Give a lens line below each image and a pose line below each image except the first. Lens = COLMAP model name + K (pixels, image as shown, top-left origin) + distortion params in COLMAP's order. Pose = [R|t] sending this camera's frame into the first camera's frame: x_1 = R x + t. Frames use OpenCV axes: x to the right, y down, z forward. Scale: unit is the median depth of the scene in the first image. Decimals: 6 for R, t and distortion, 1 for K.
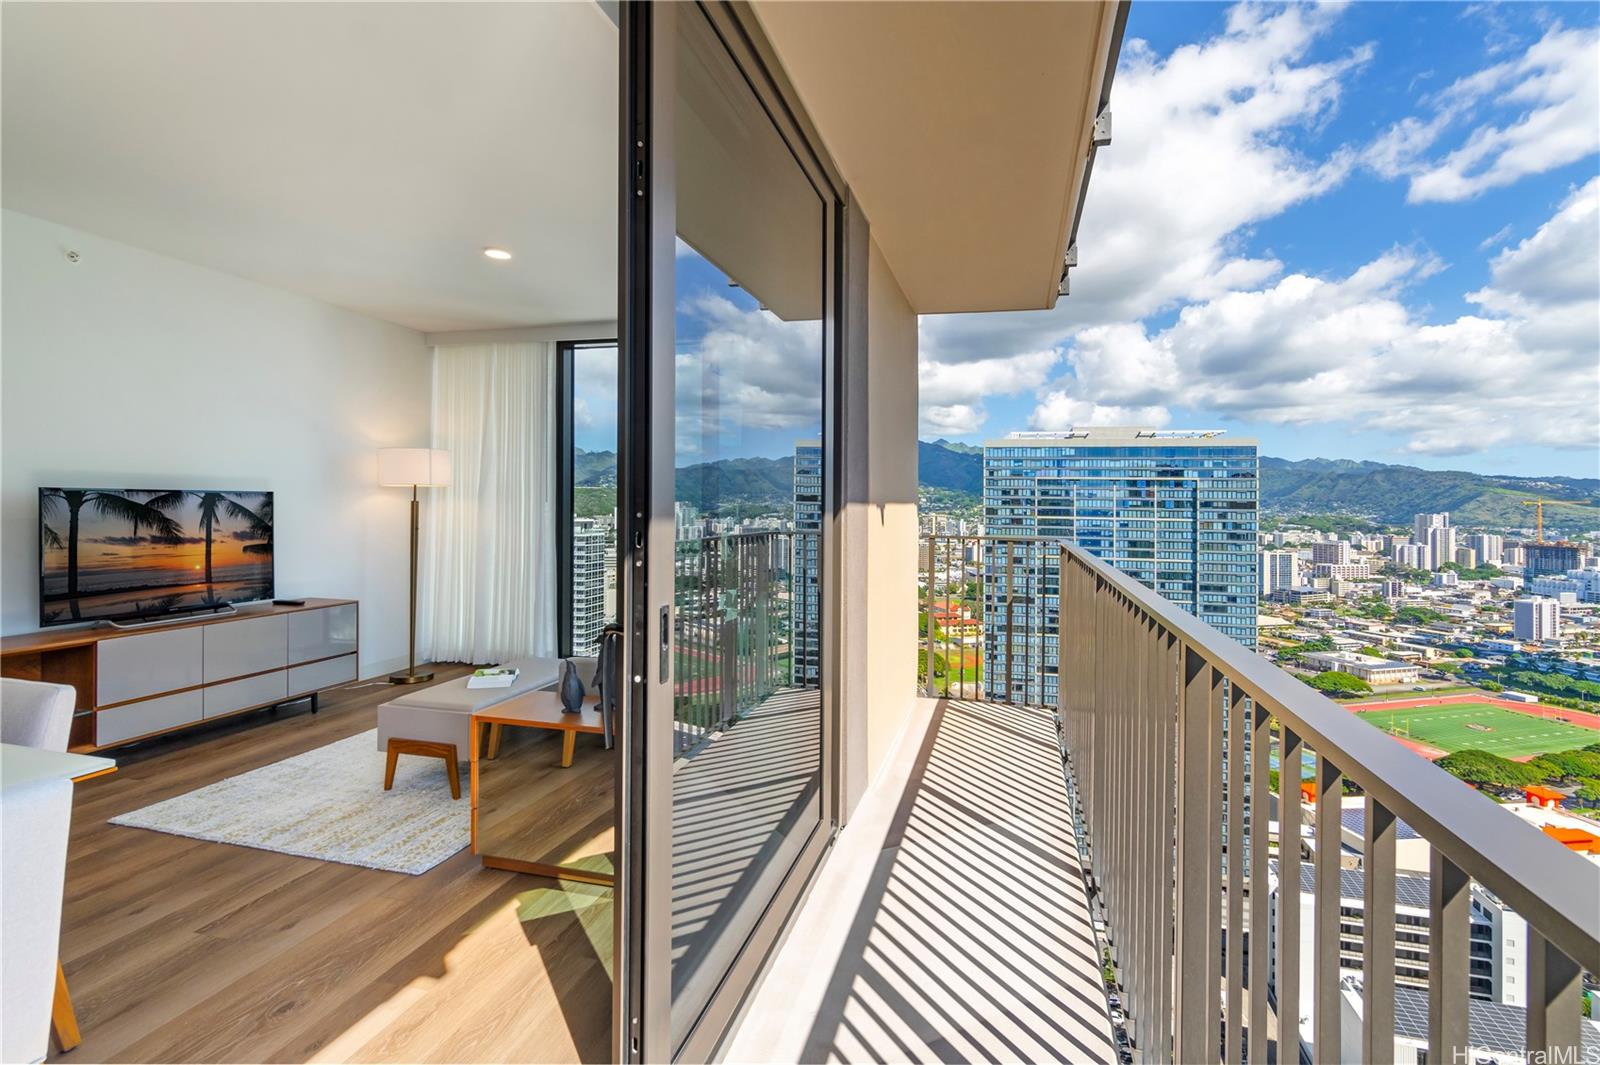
lens RADIAL K [[740.7, 0, 801.4], [0, 740.7, 519.7], [0, 0, 1]] dist [-0.011203, 0.000095]
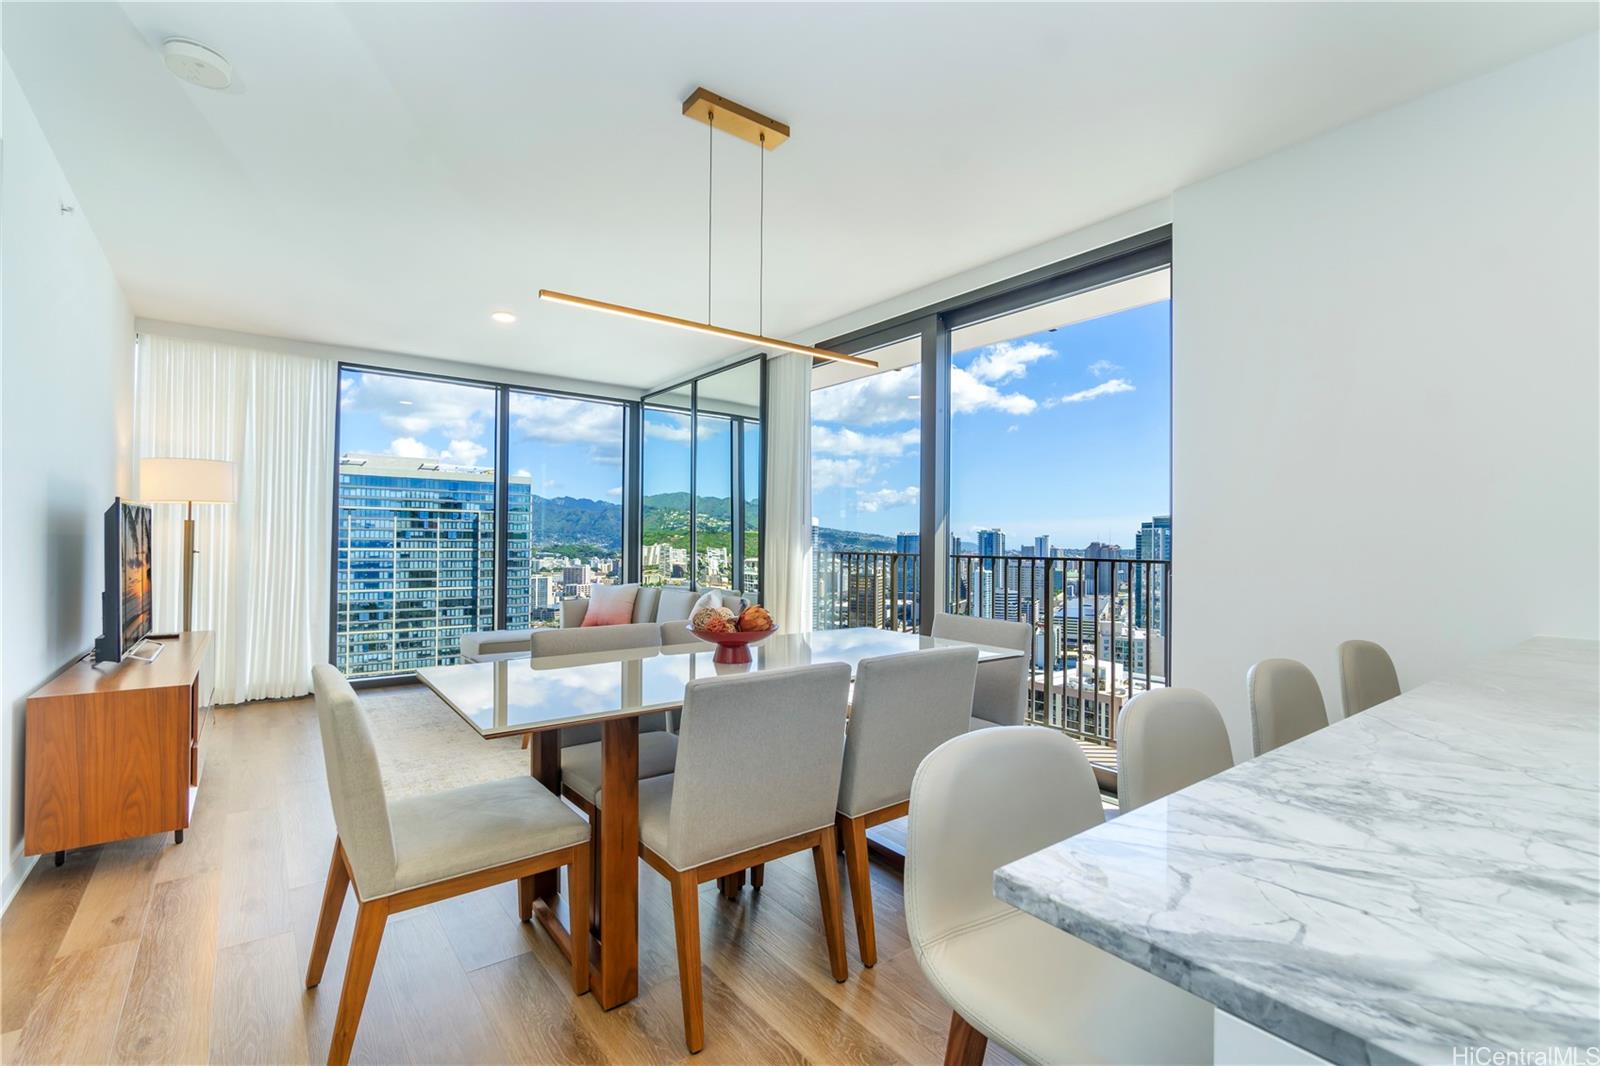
lens RADIAL K [[713.2, 0, 793.2], [0, 713.2, 534.3], [0, 0, 1]] dist [0.000765, 0.000414]
pose [[0.602613, 0.002114, 0.798030, -0.650570], [0.015650, 0.999773, -0.014466, 0.013203], [-0.797880, 0.021207, 0.602443, -0.056180]]
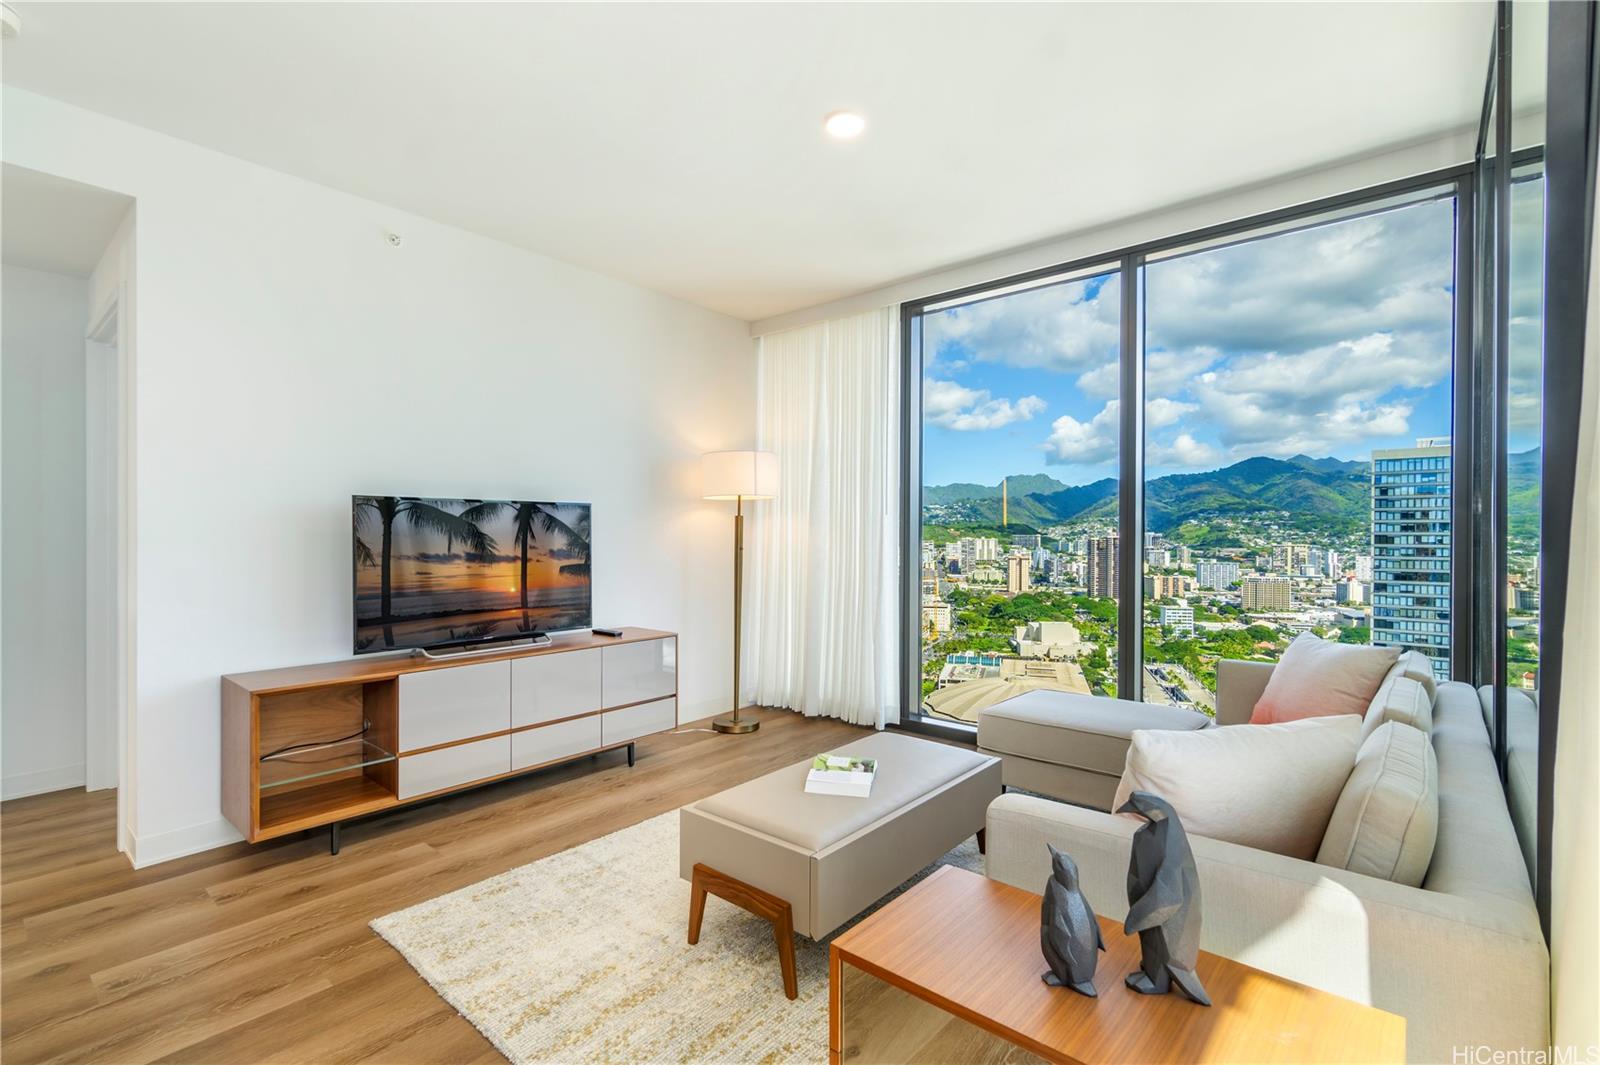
lens RADIAL K [[716.2, 0, 770.8], [0, 716.2, 554.4], [0, 0, 1]] dist [0.001385, 0.000746]
pose [[0.901207, 0.002316, -0.433383, -0.118111], [0.000079, 0.999985, 0.005508, 0.011712], [0.433389, -0.004998, 0.901193, 0.240660]]
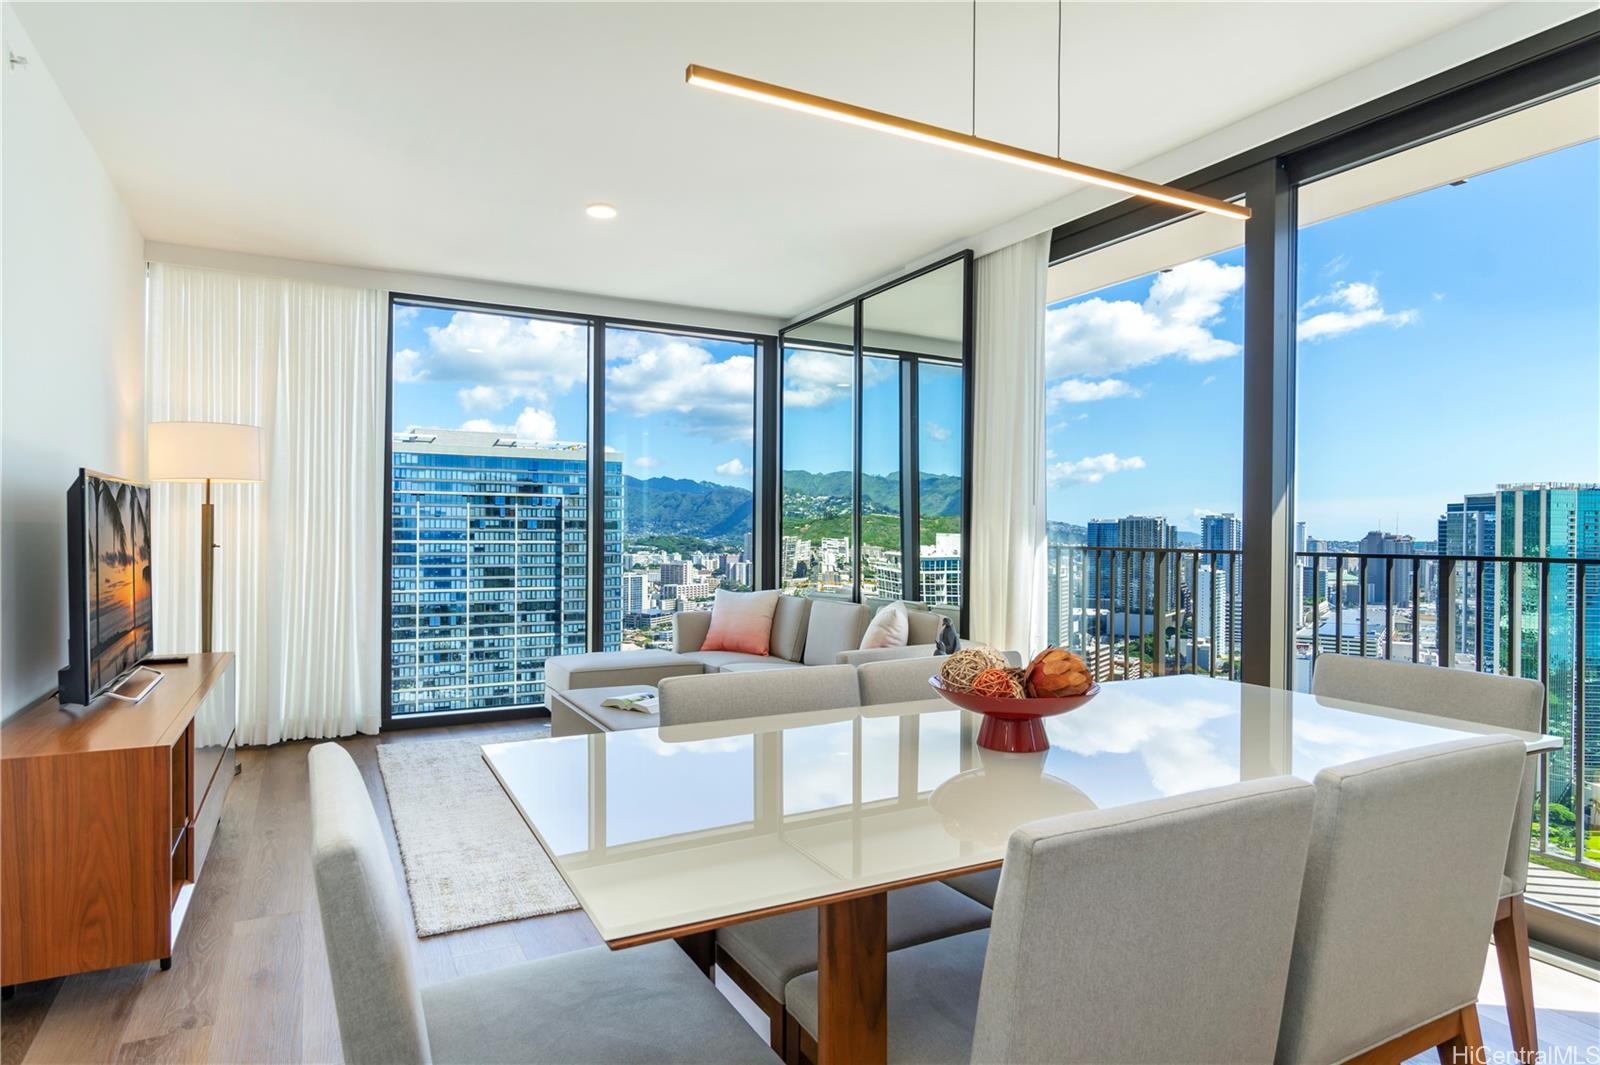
lens RADIAL K [[909.6, 0, 800.0], [0, 909.6, 532.5], [0, 0, 1]] dist [0.000512, -0.000084]
pose [[0.721604, -0.008043, 0.692259, -0.599309], [0.016818, 0.999841, -0.005914, 0.012448], [-0.692101, 0.015910, 0.721625, 0.045599]]
